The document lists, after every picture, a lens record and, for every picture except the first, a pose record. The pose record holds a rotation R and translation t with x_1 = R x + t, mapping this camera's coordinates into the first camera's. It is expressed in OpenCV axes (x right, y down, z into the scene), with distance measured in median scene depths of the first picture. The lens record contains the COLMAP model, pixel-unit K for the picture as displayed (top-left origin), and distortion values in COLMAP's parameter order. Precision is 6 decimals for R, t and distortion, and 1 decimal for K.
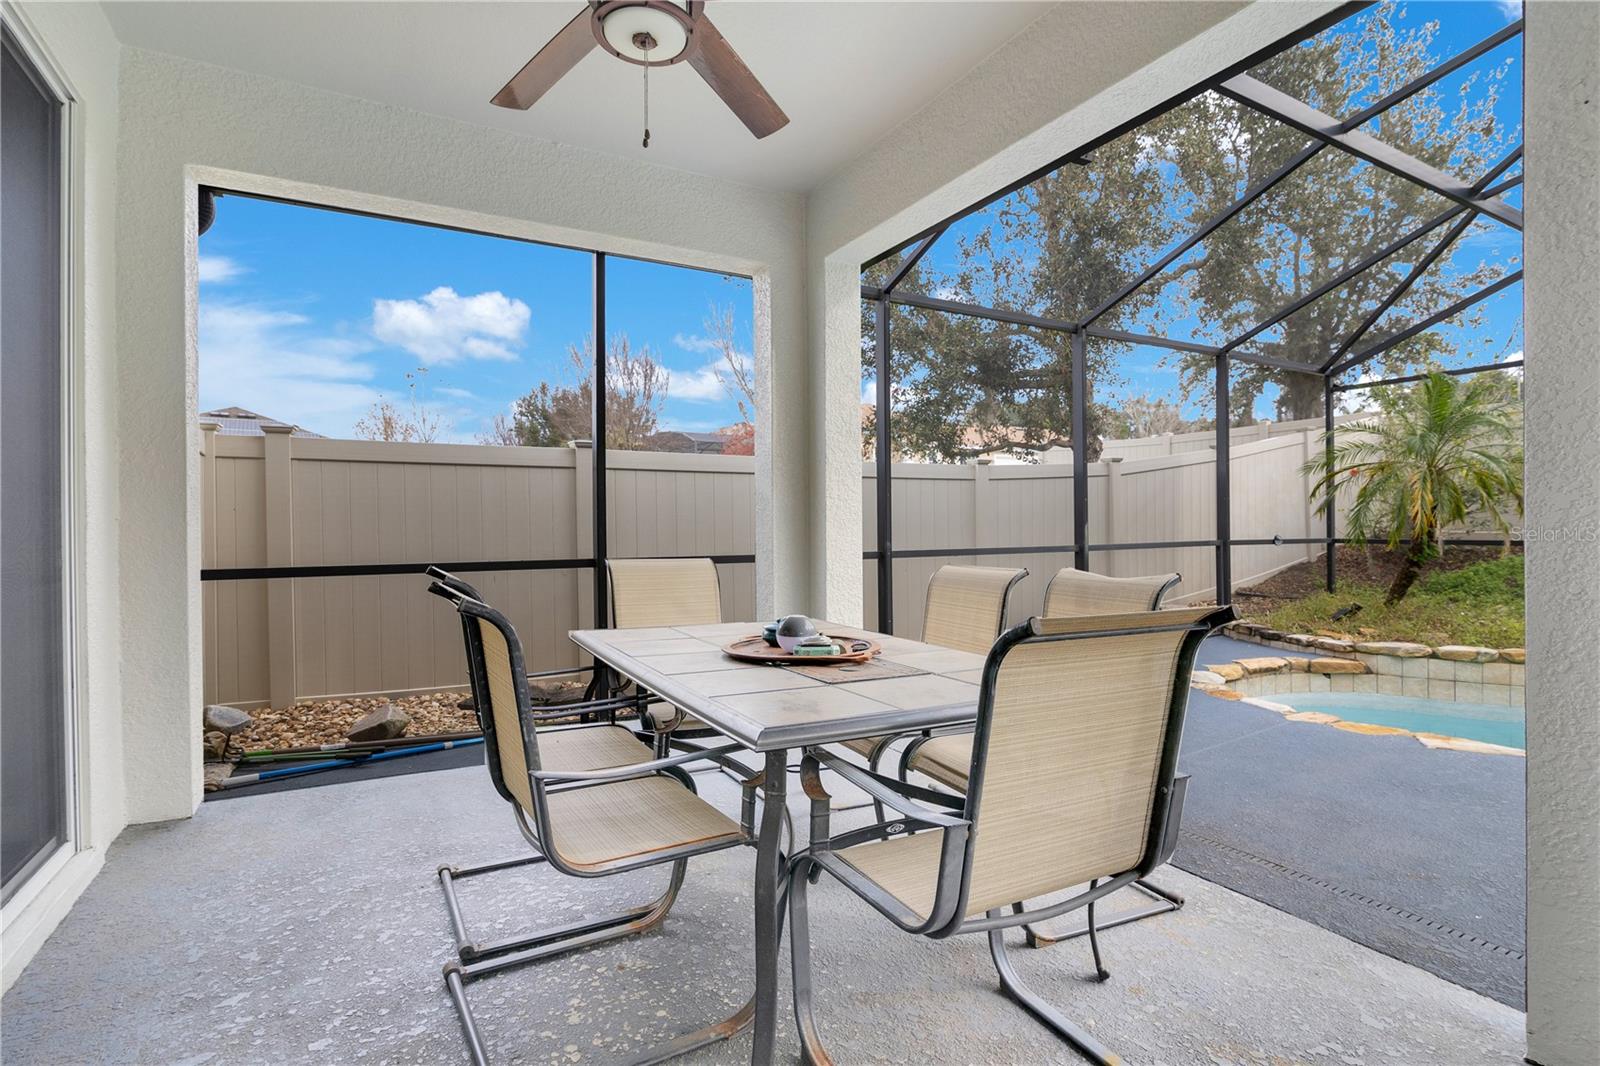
lens RADIAL K [[778.5, 0, 800.0], [0, 778.5, 533.0], [0, 0, 1]] dist [0.005178, 0.000361]
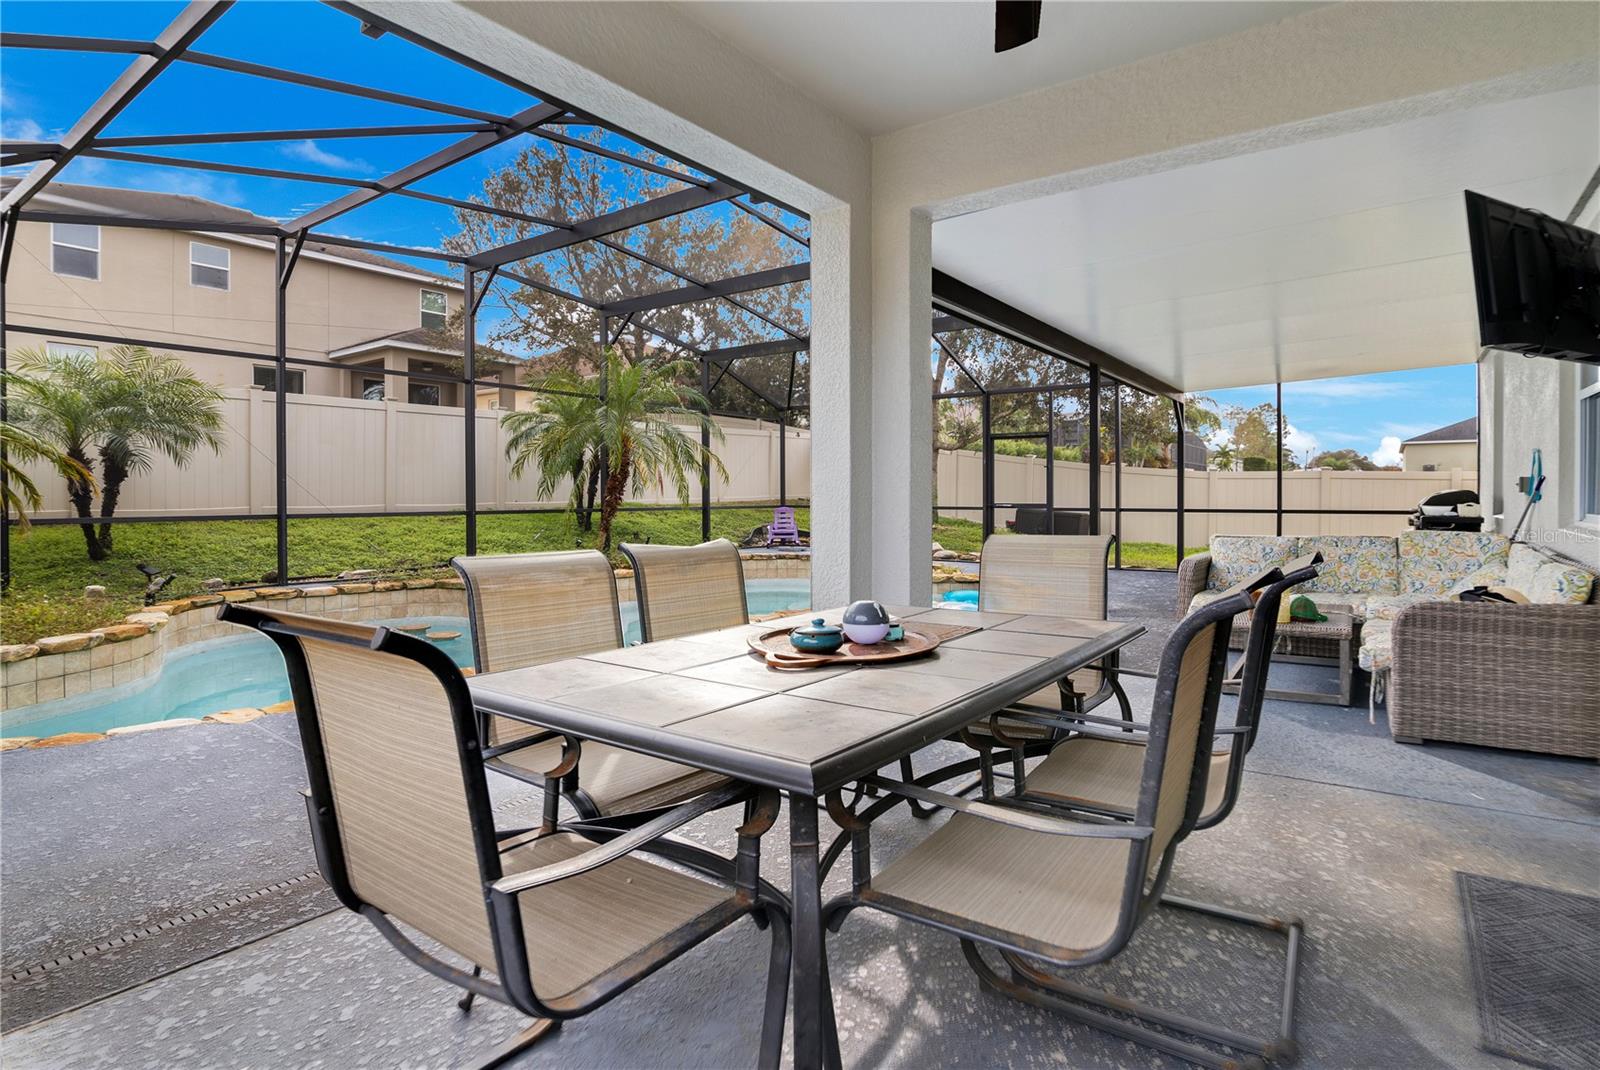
lens RADIAL K [[823.4, 0, 800.0], [0, 823.4, 535.0], [0, 0, 1]] dist [-0.001428, -0.000158]
pose [[-0.408820, -0.031550, 0.912070, -0.349839], [0.007075, 0.999263, 0.037737, 0.002008], [-0.912588, 0.021881, -0.408295, 0.628393]]
